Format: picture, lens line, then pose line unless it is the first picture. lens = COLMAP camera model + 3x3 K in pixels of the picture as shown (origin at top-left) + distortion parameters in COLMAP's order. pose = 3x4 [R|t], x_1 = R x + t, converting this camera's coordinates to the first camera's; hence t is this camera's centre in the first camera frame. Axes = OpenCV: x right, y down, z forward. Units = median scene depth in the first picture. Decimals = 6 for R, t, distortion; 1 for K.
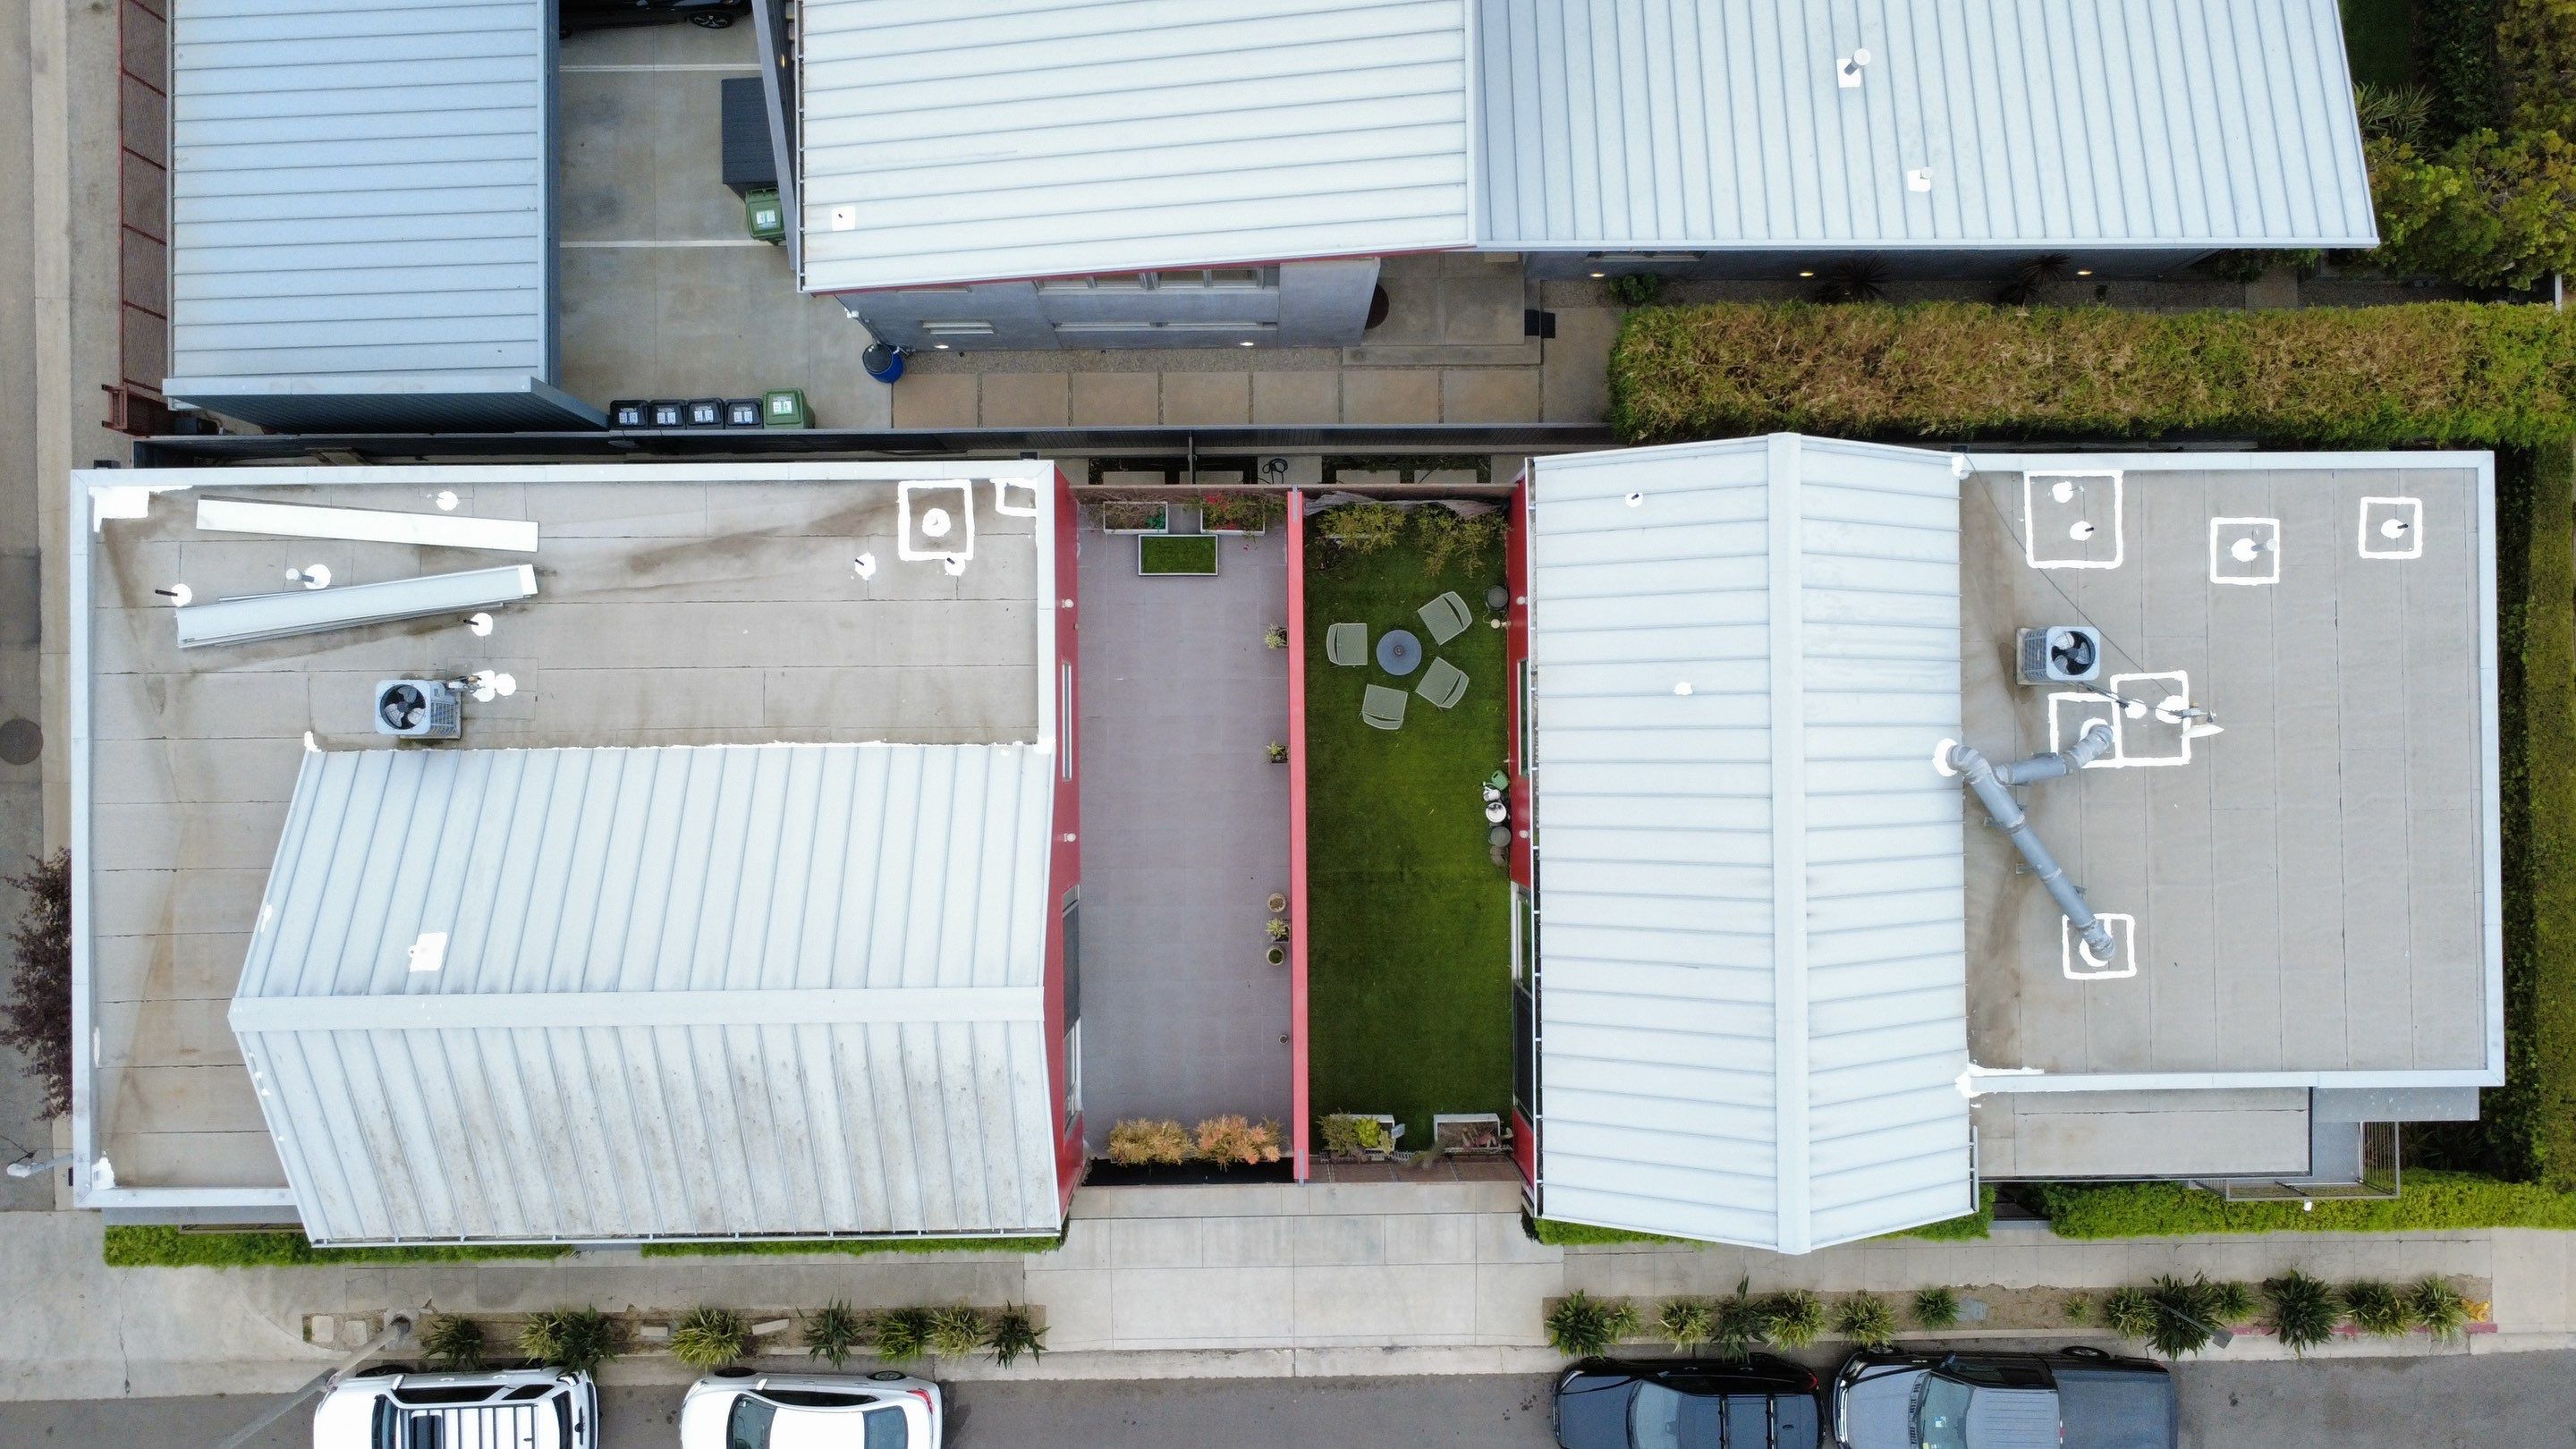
lens RADIAL K [[1881.7, 0, 1286.1], [0, 1881.7, 722.0], [0, 0, 1]] dist [-0.005019, 0.004862]
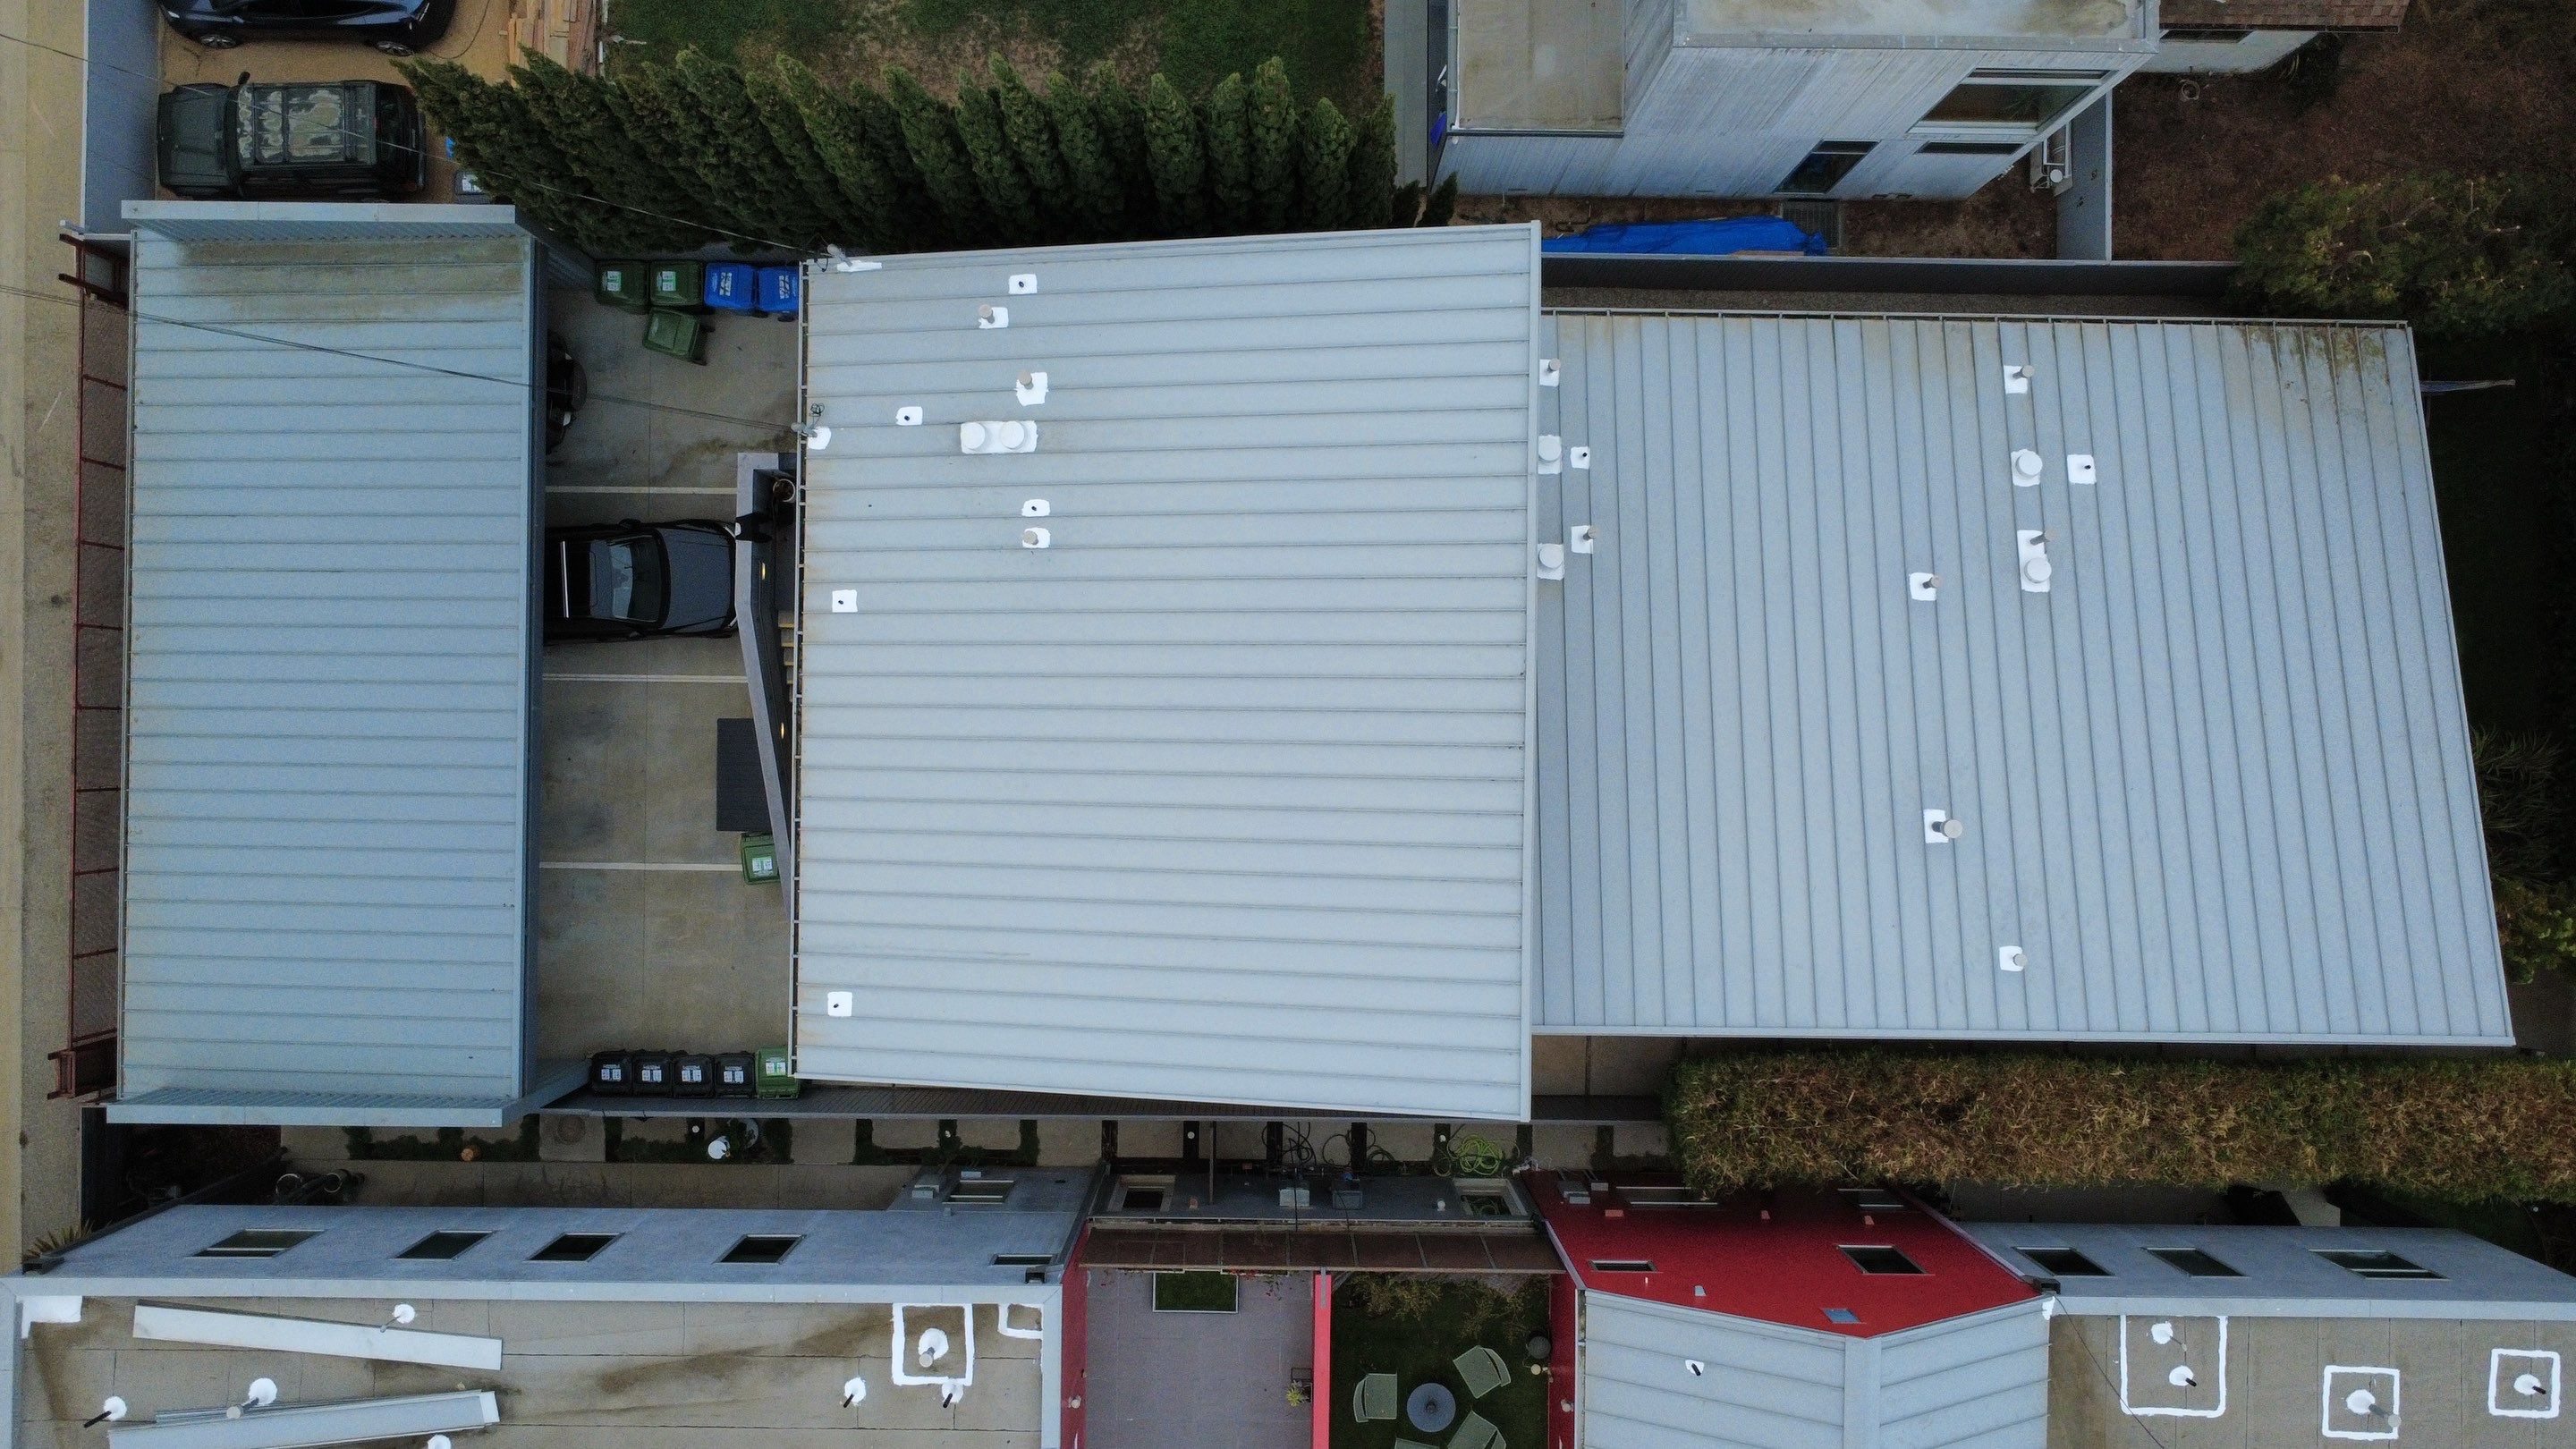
lens RADIAL K [[1881.7, 0, 1286.7], [0, 1881.7, 725.1], [0, 0, 1]] dist [-0.005019, 0.004862]
pose [[0.999711, 0.022336, -0.008842, -0.011727], [-0.022280, 0.999732, 0.006319, -0.414393], [0.008981, -0.006120, 0.999941, 0.082989]]
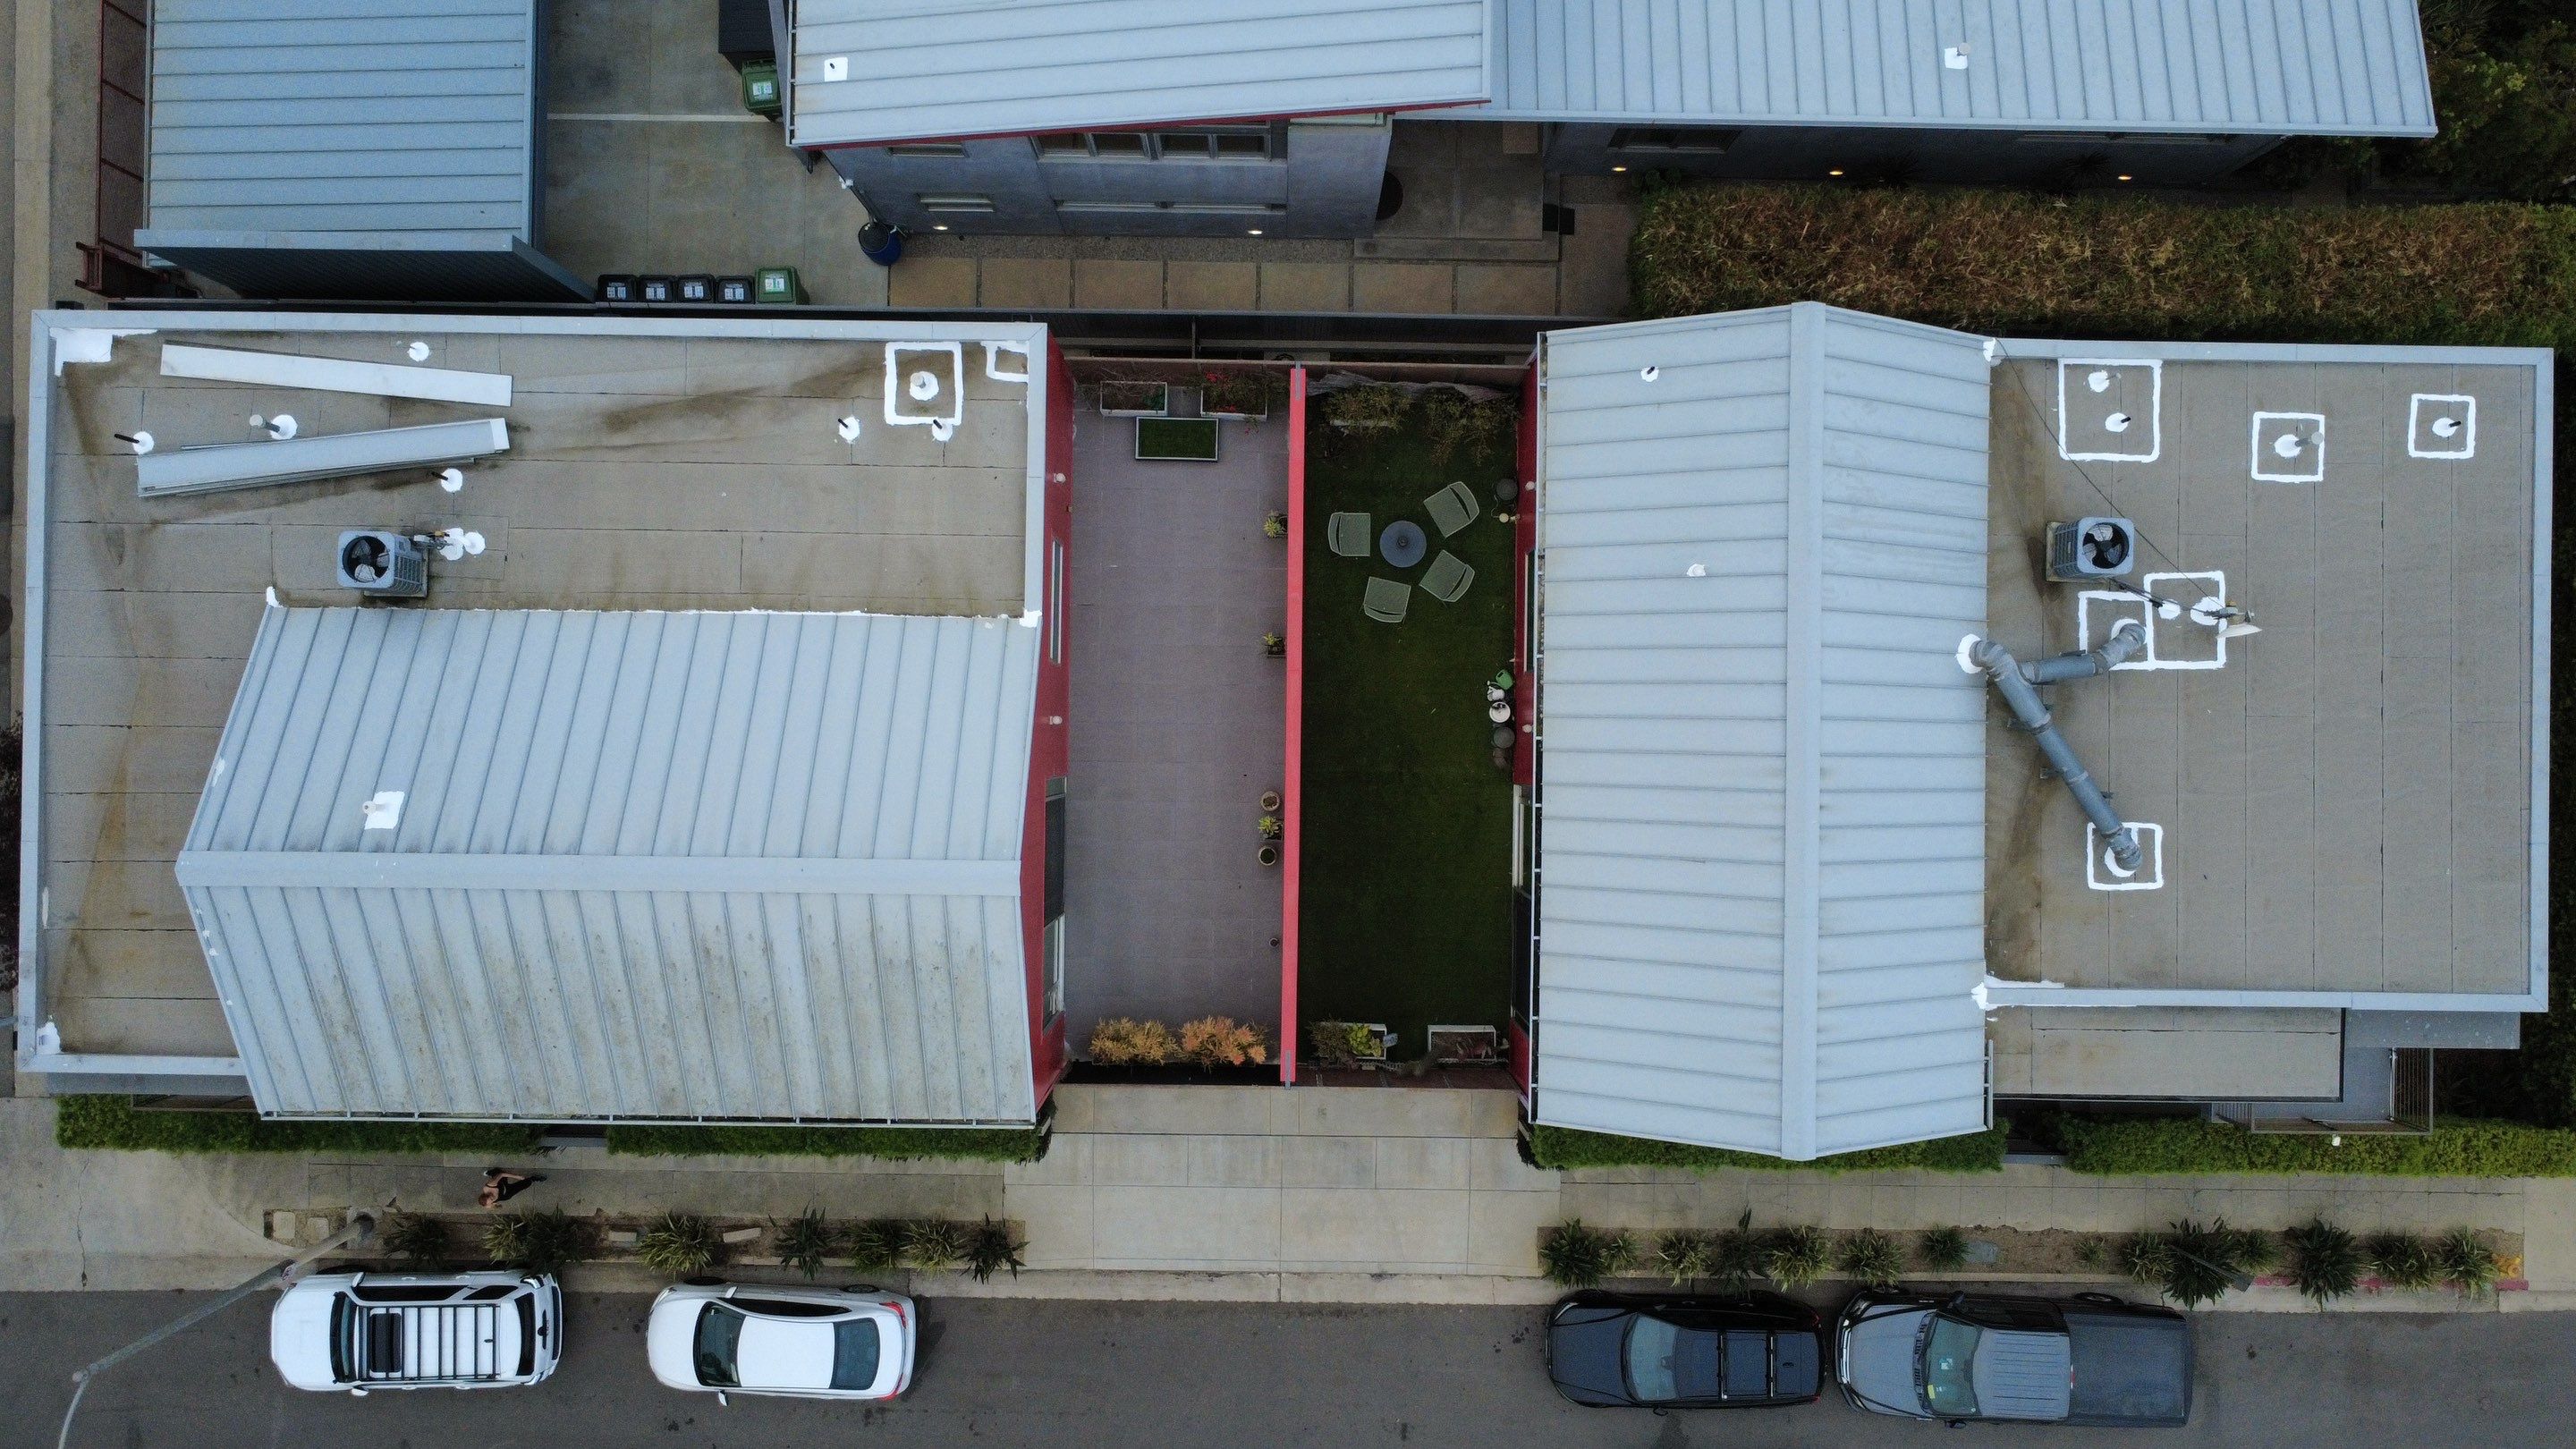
lens RADIAL K [[1881.7, 0, 1286.0], [0, 1881.7, 721.6], [0, 0, 1]] dist [-0.005019, 0.004862]
pose [[0.999666, 0.023839, -0.009982, 0.012983], [-0.023820, 0.999714, 0.002044, 0.058854], [0.010028, -0.001805, 0.999948, 0.038046]]
